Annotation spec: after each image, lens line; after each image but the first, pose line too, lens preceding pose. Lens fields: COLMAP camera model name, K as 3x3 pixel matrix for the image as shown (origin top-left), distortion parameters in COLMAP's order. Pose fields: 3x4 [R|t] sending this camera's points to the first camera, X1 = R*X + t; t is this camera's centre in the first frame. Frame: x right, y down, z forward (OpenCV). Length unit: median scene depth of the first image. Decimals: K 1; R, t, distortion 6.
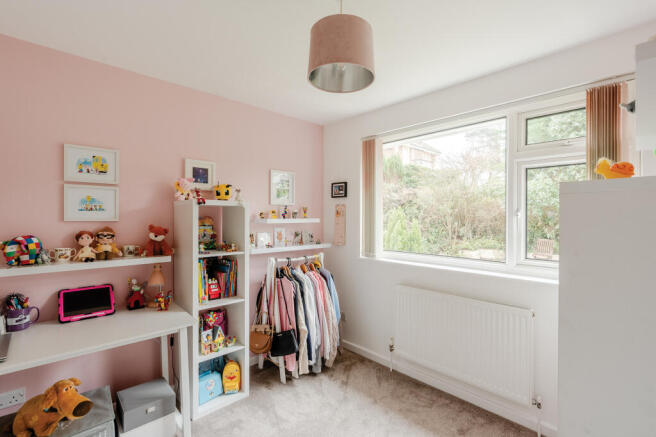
lens RADIAL K [[307.4, 0, 321.7], [0, 307.4, 222.6], [0, 0, 1]] dist [-0.003797, 0.002902]
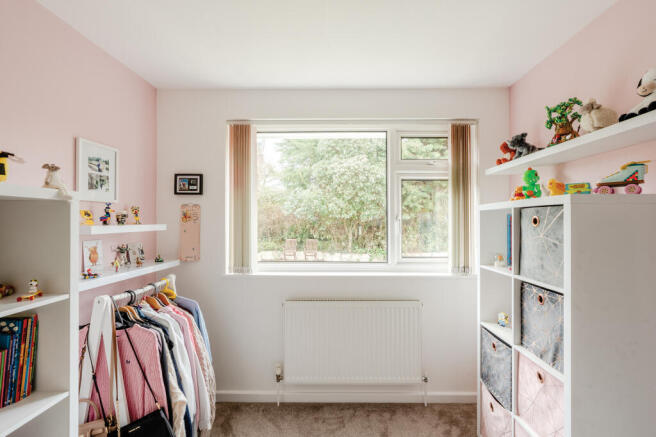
lens RADIAL K [[307.4, 0, 327.2], [0, 307.4, 222.5], [0, 0, 1]] dist [-0.003797, 0.002902]
pose [[0.680170, -0.006275, 0.733028, -0.282456], [0.015923, 0.999854, -0.006216, -0.008280], [-0.732882, 0.015900, 0.680170, 0.310952]]
